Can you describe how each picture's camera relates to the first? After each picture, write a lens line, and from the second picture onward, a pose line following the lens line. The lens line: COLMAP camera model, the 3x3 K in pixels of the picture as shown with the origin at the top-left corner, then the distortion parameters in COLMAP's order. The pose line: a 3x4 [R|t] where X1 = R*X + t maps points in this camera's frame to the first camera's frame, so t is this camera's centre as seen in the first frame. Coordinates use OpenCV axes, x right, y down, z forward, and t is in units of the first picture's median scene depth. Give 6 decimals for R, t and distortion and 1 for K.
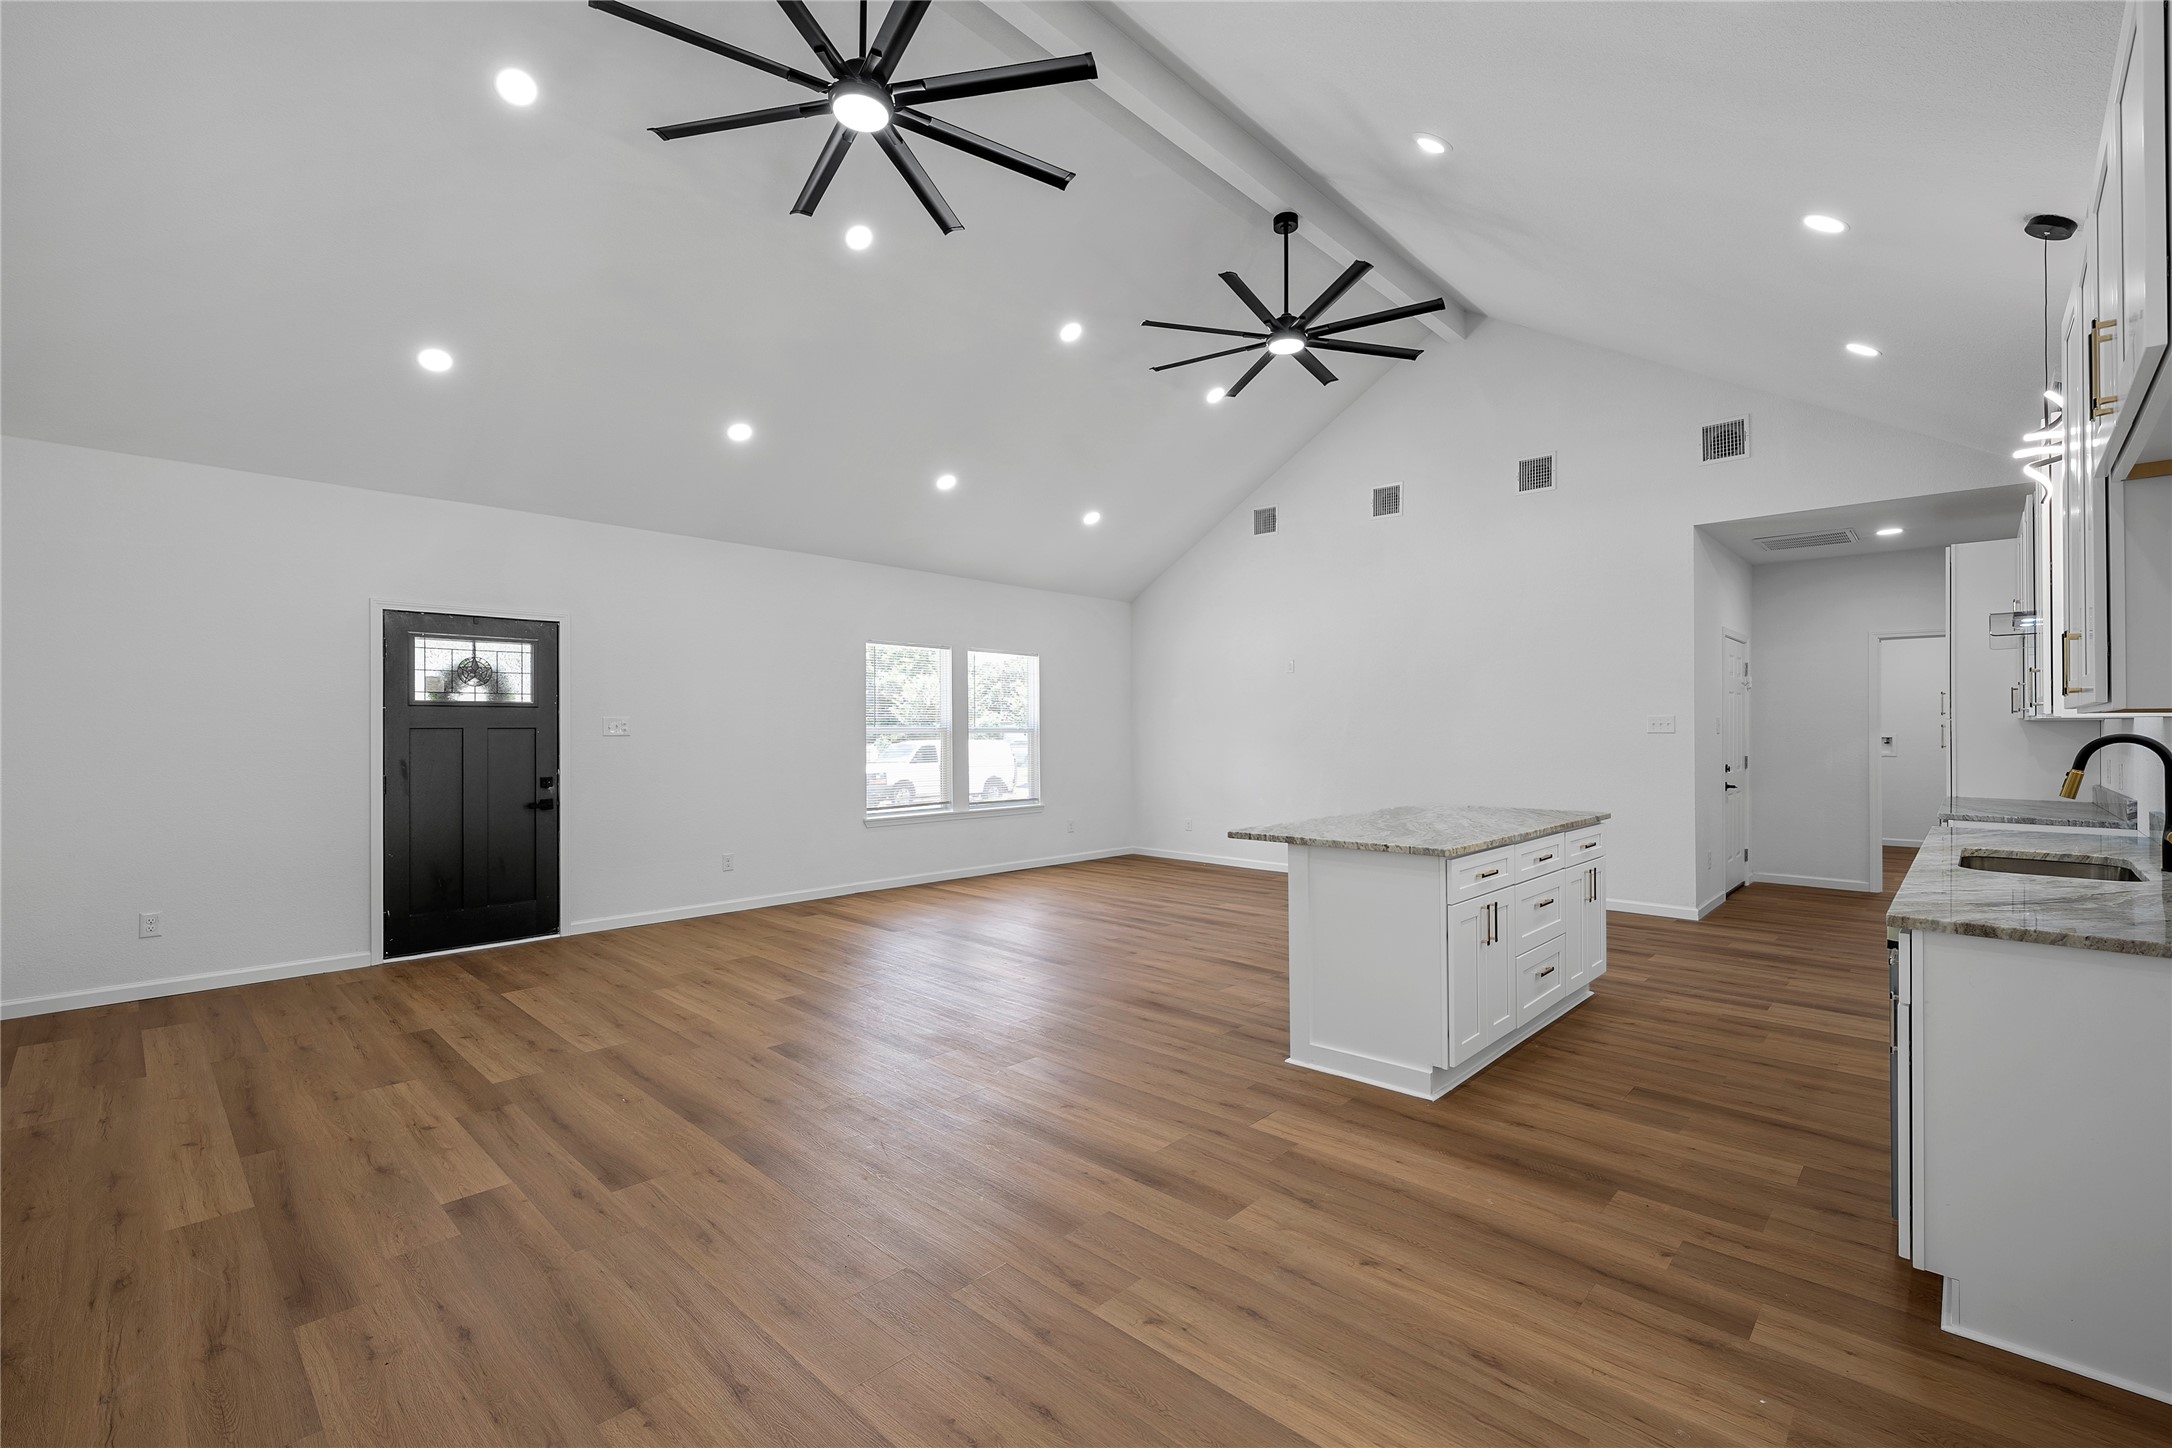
lens RADIAL K [[933.7, 0, 1090.4], [0, 933.7, 726.6], [0, 0, 1]] dist [0.001139, -0.000106]
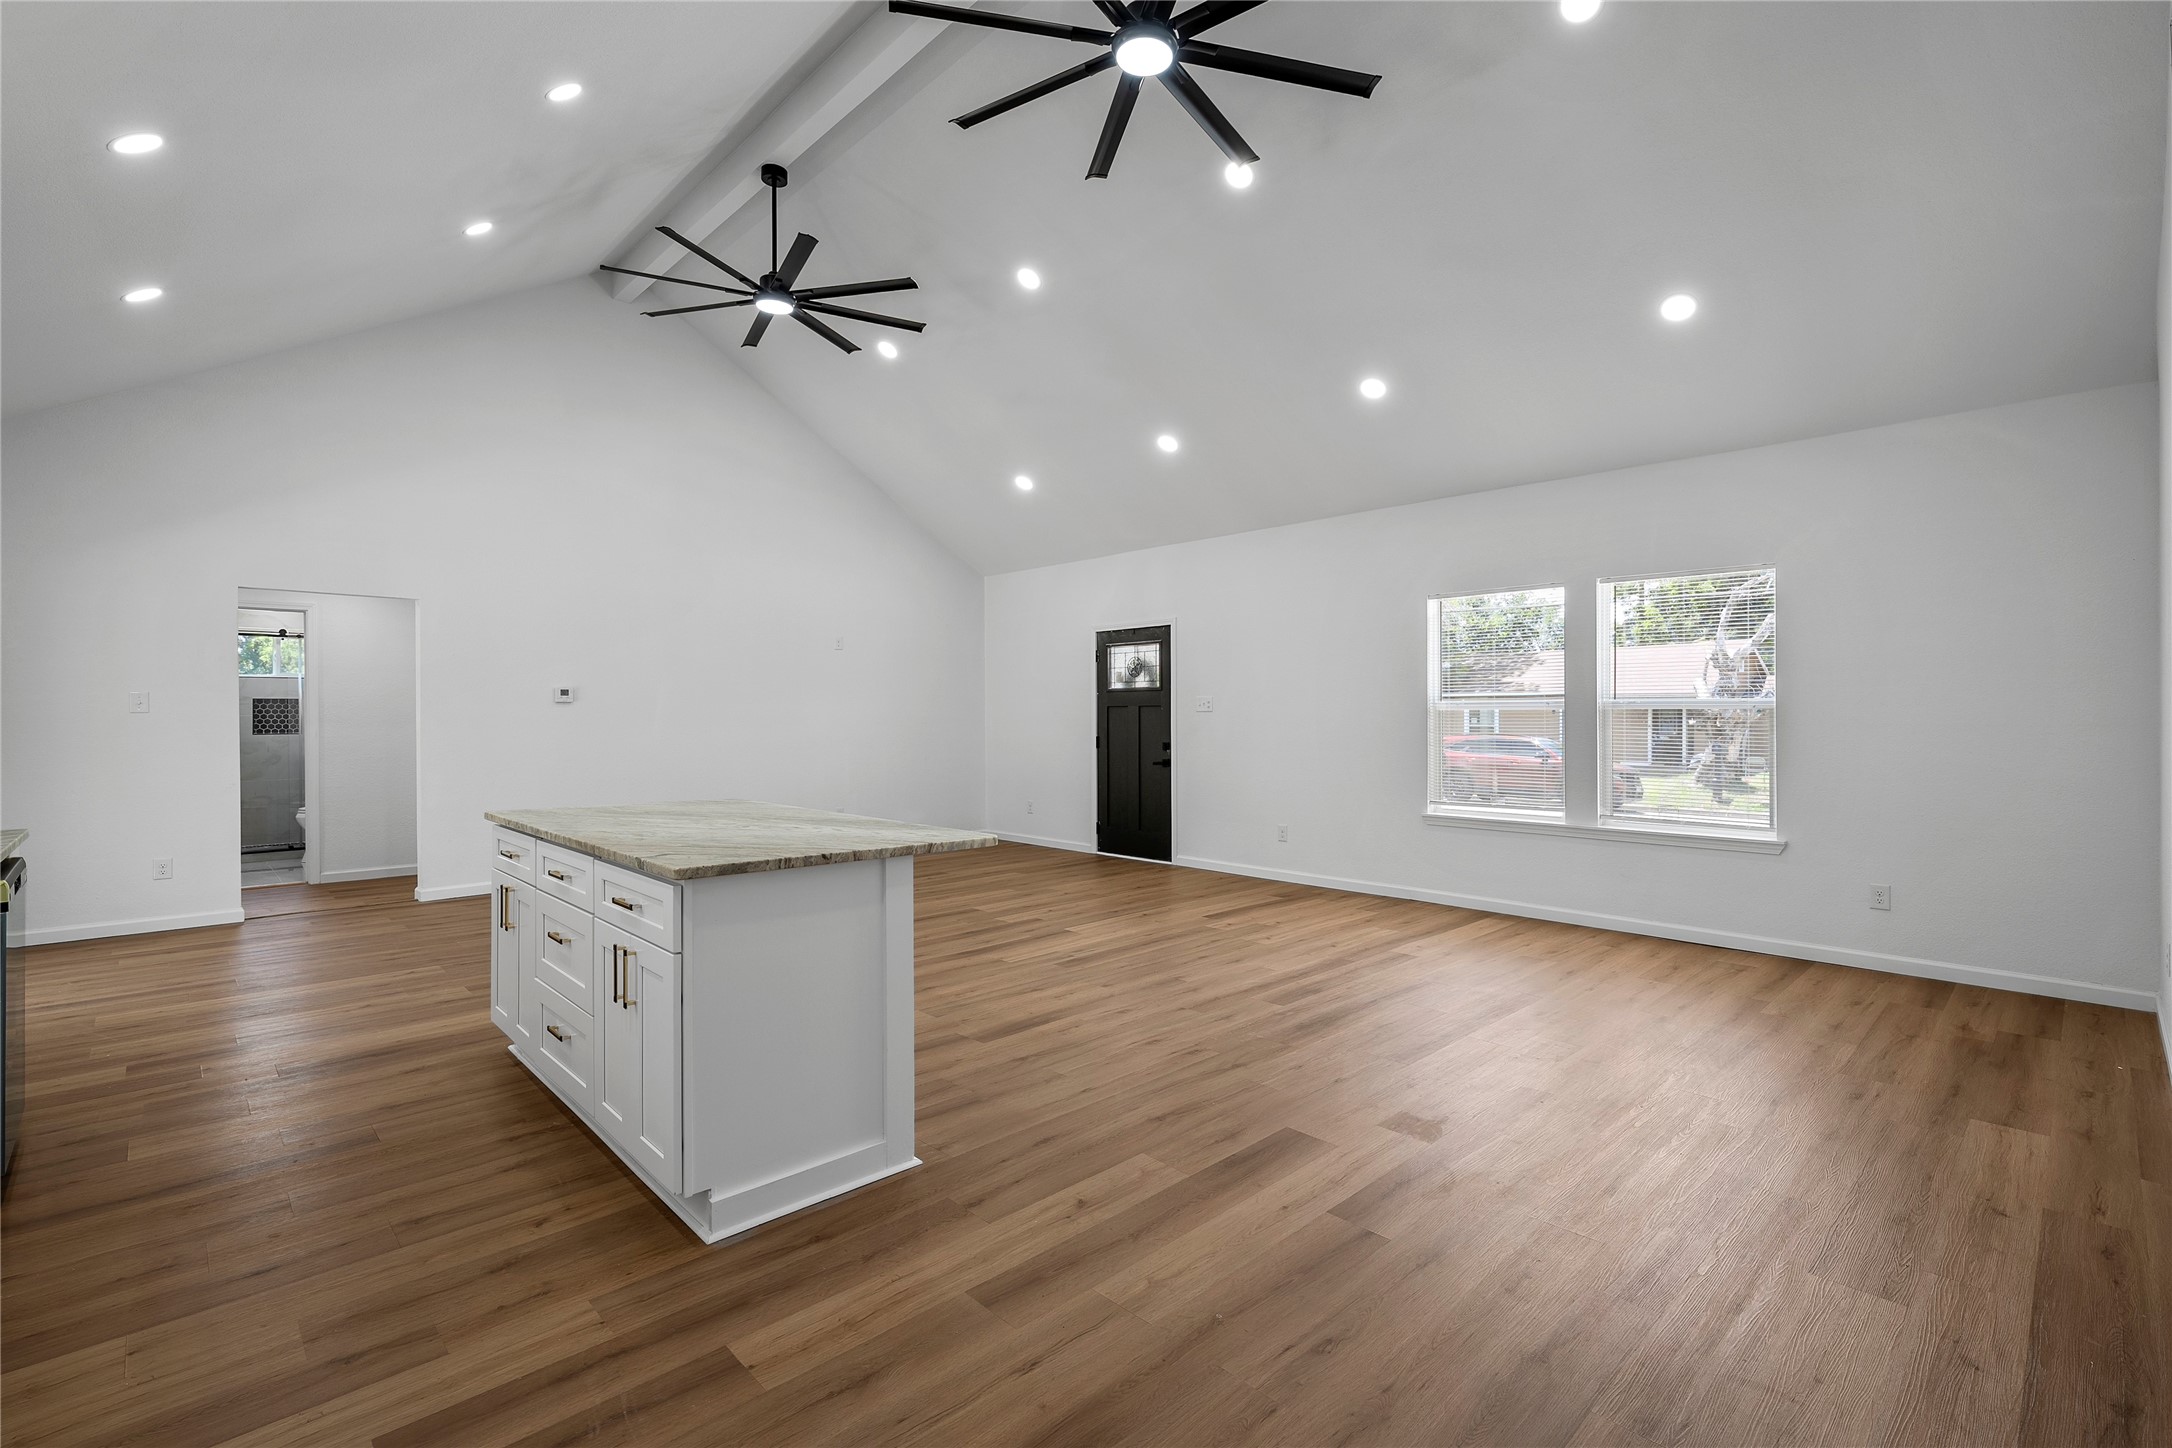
lens RADIAL K [[967.6, 0, 1092.4], [0, 967.6, 717.4], [0, 0, 1]] dist [0.001042, -0.000050]
pose [[-0.045298, 0.004629, -0.998963, 1.032465], [0.004733, 0.999979, 0.004419, 0.014906], [0.998962, -0.004528, -0.045319, 1.231375]]
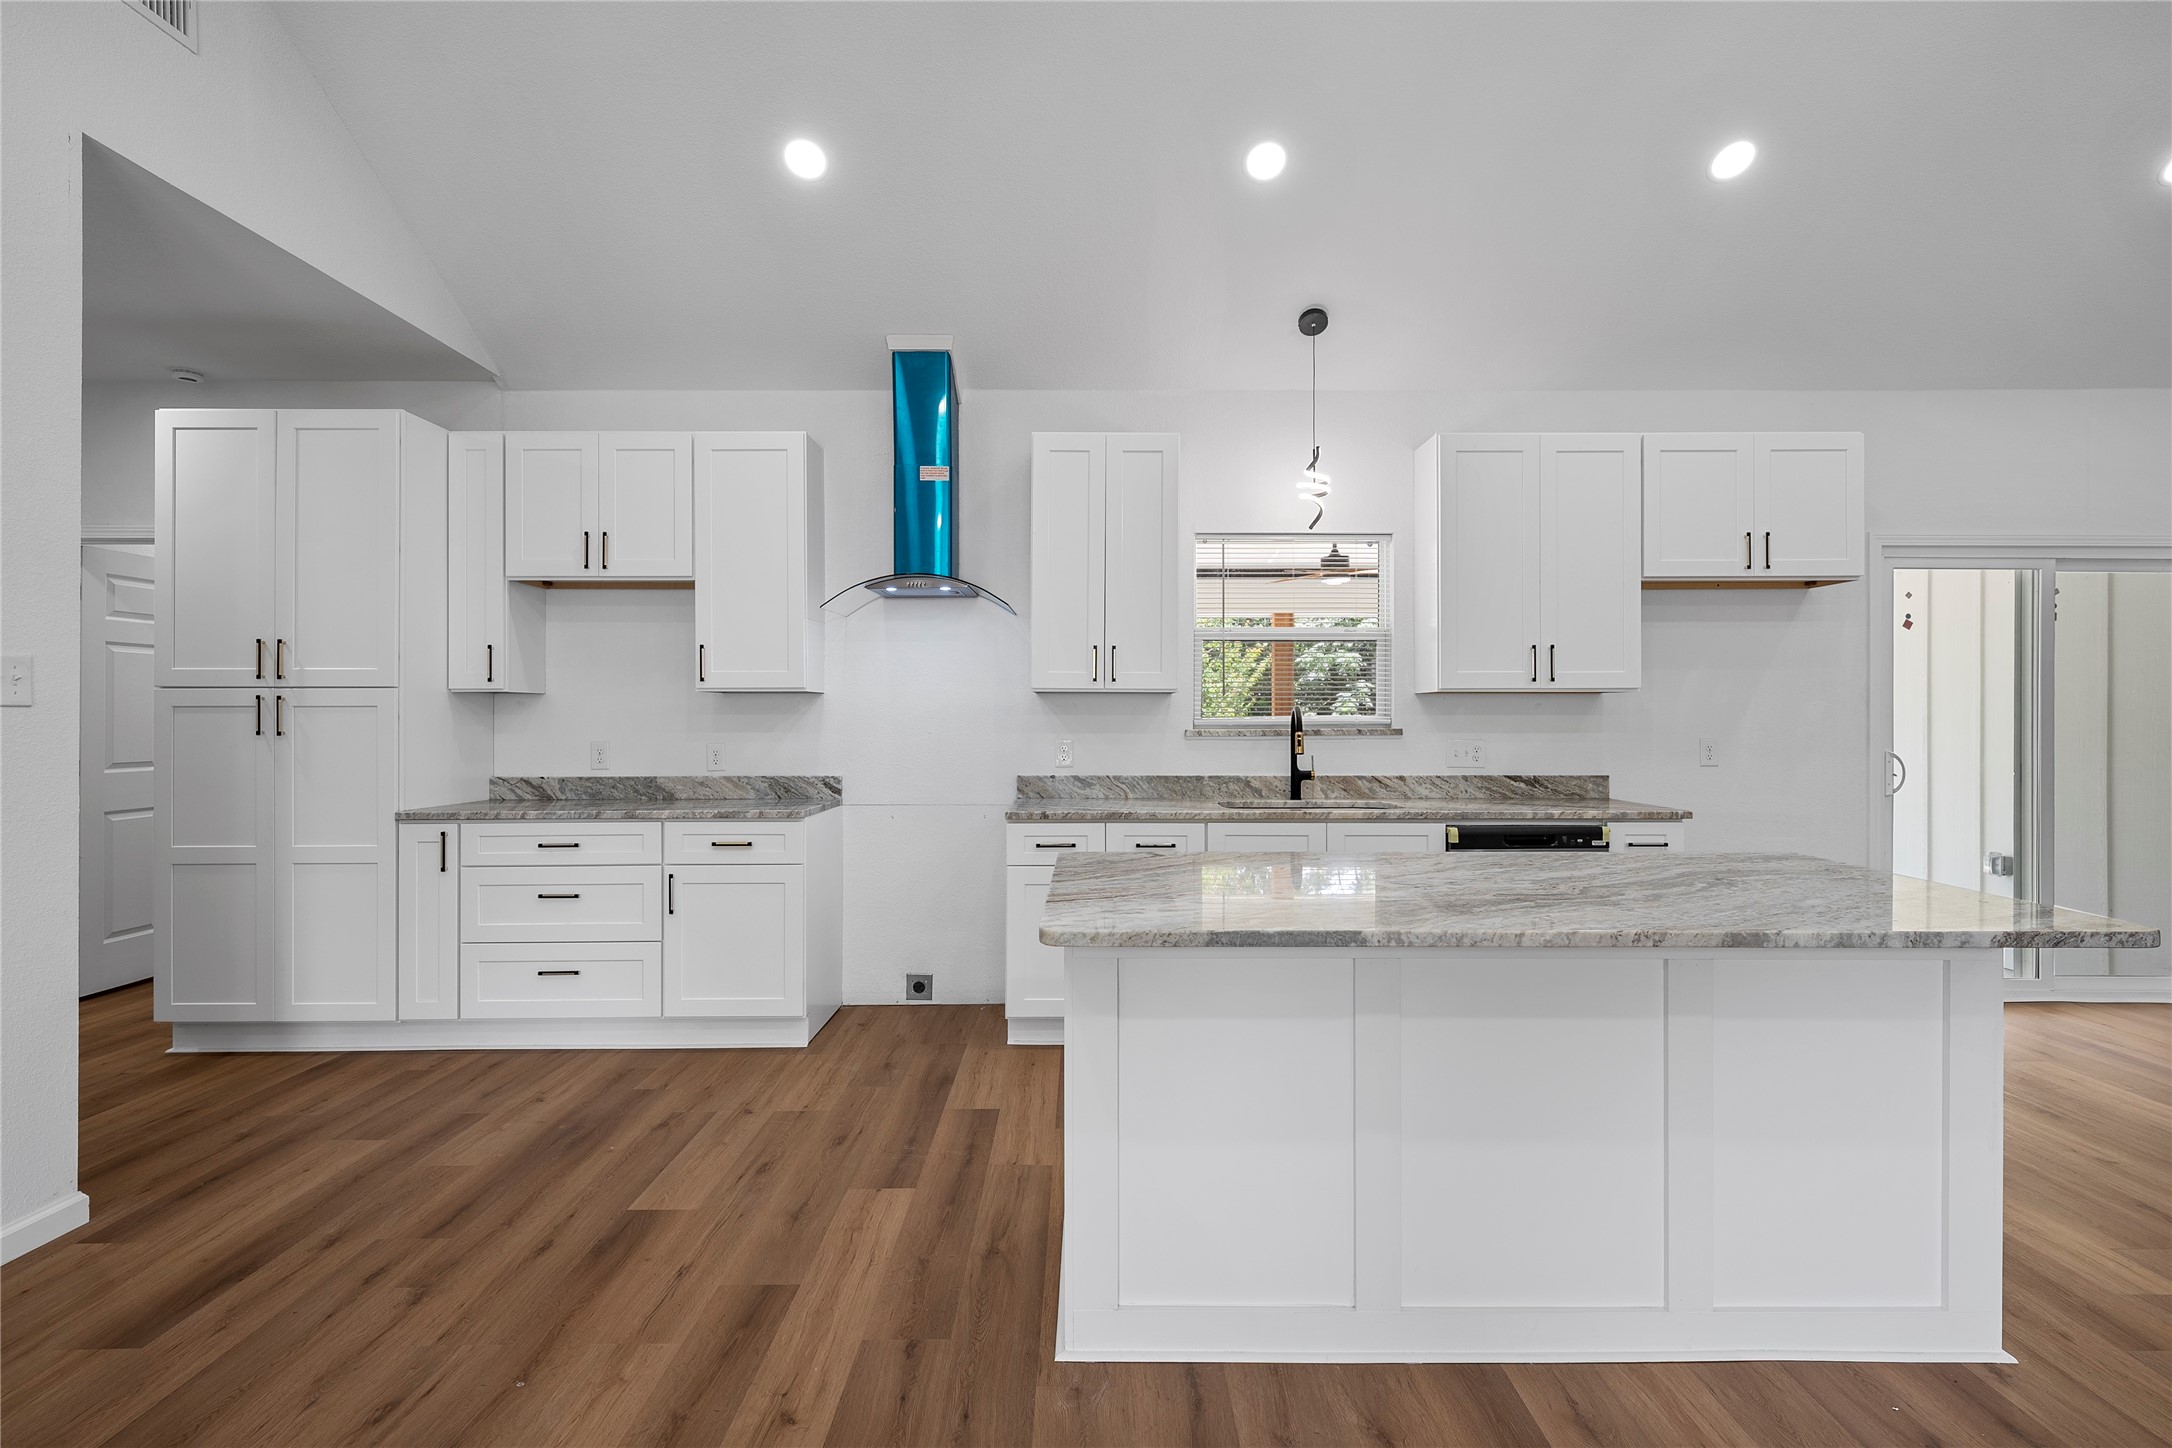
lens RADIAL K [[1032.3, 0, 1092.7], [0, 1032.3, 711.9], [0, 0, 1]] dist [0.000844, 0.000191]
pose [[-0.692097, 0.004366, 0.721791, 0.121671], [0.000472, 0.999984, -0.005596, 0.015481], [-0.721804, -0.003532, -0.692089, 1.392715]]
